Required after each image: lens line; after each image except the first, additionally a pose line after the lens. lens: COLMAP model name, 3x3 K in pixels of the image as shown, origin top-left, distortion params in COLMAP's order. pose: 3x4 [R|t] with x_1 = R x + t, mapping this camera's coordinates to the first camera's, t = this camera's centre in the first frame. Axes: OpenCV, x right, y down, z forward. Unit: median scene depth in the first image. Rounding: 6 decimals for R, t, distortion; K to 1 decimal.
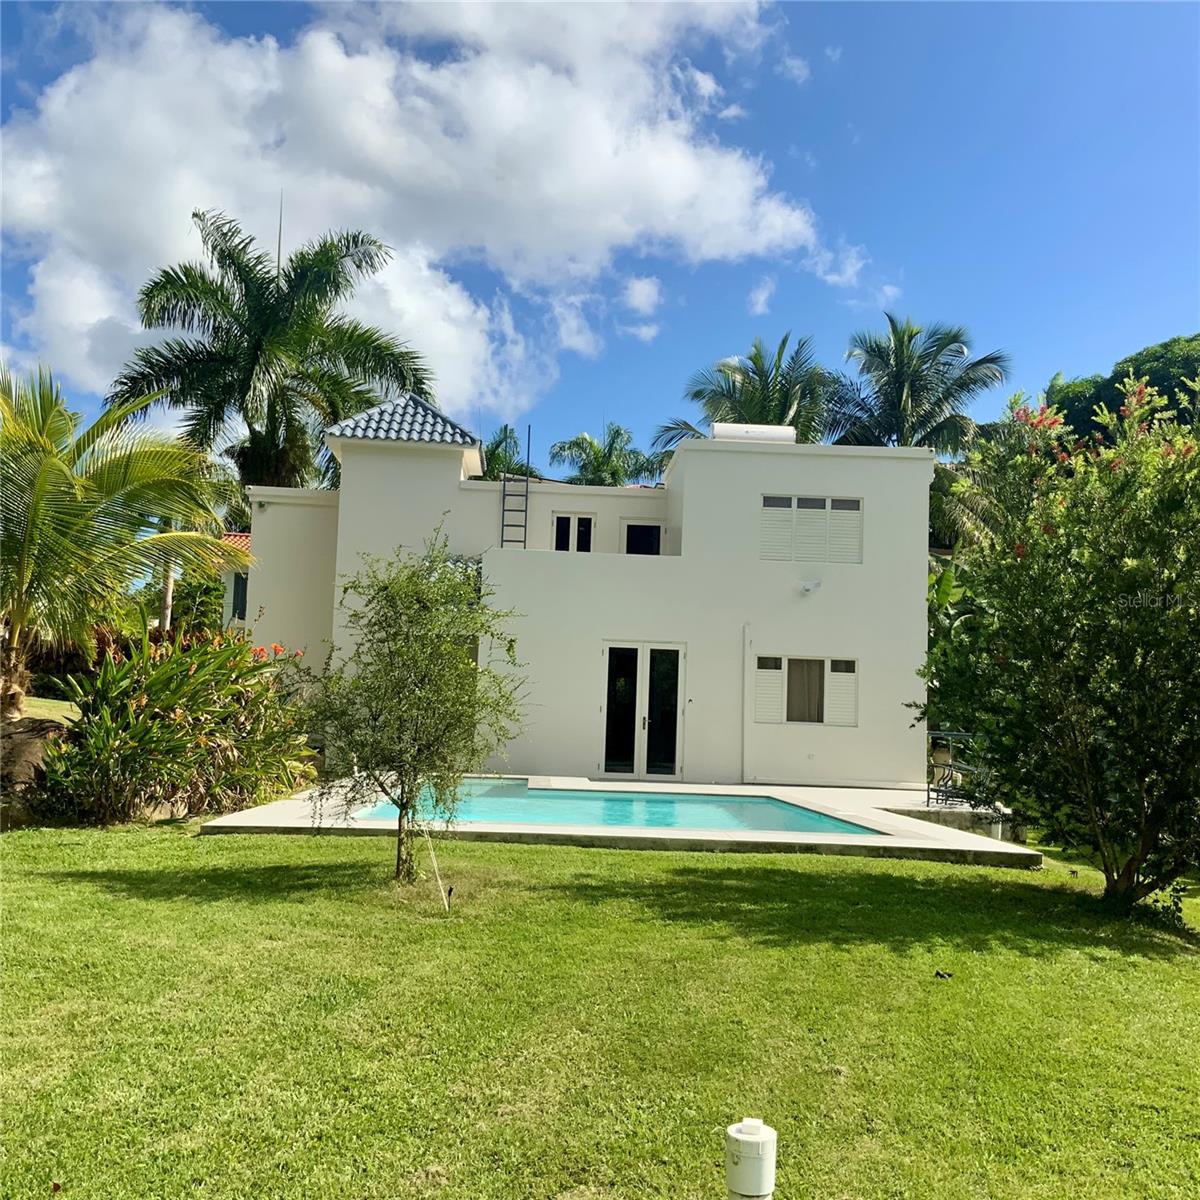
lens RADIAL K [[1330.7, 0, 597.0], [0, 1330.7, 606.0], [0, 0, 1]] dist [0.095312, -0.210612]
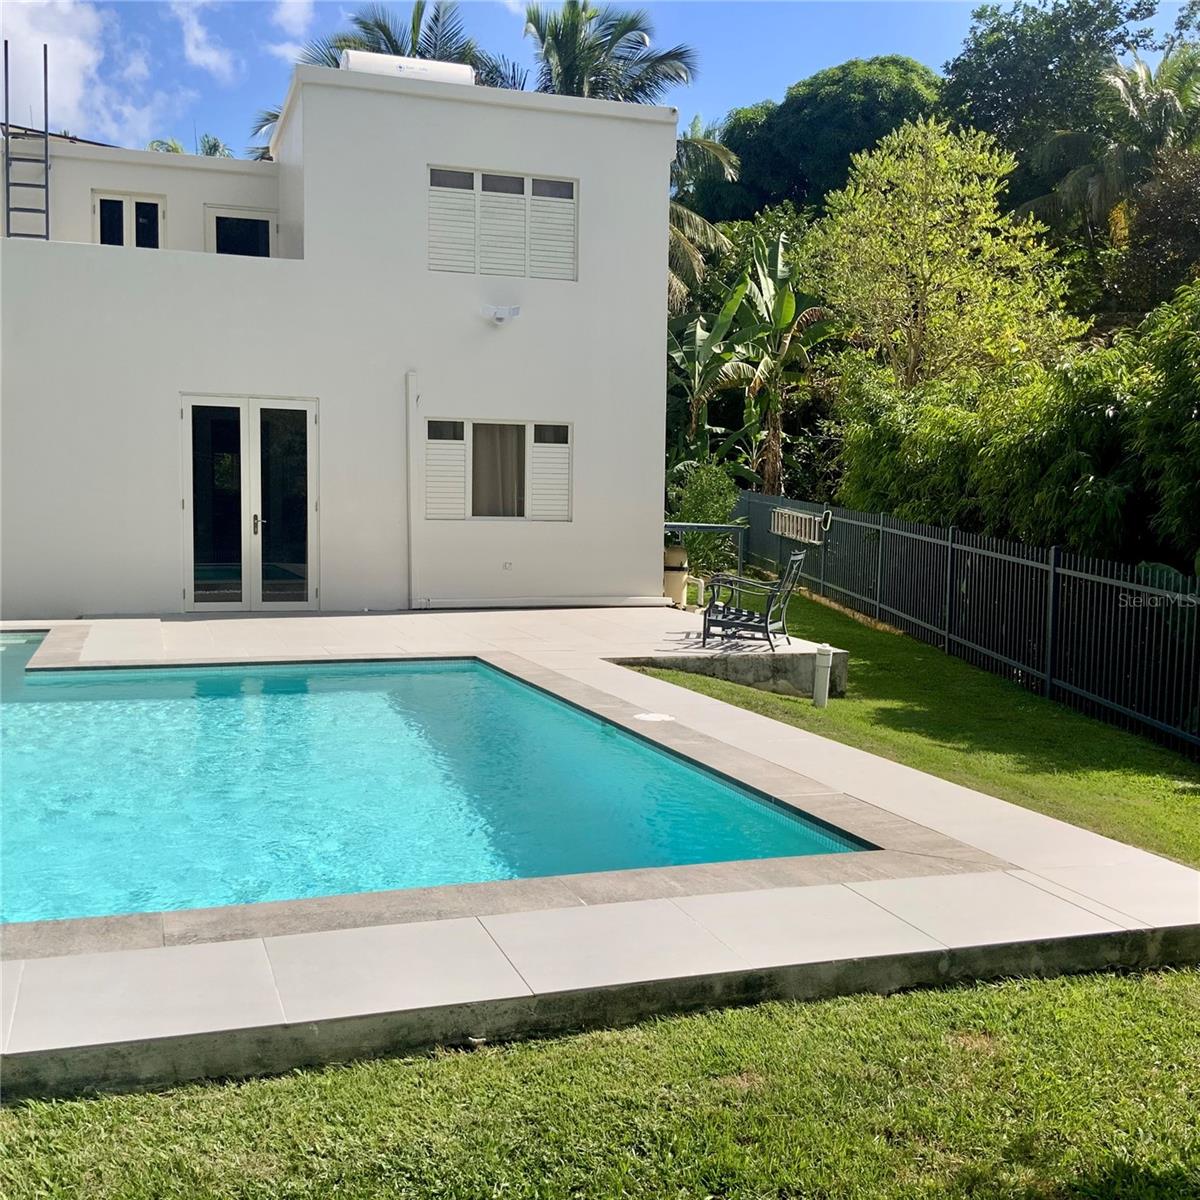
lens RADIAL K [[1330.7, 0, 597.0], [0, 1330.7, 606.0], [0, 0, 1]] dist [0.095312, -0.210612]
pose [[0.961318, -0.043222, 0.272030, 0.016247], [-0.004042, 0.985291, 0.170834, 0.014978], [-0.275413, -0.165325, 0.947003, 0.327834]]
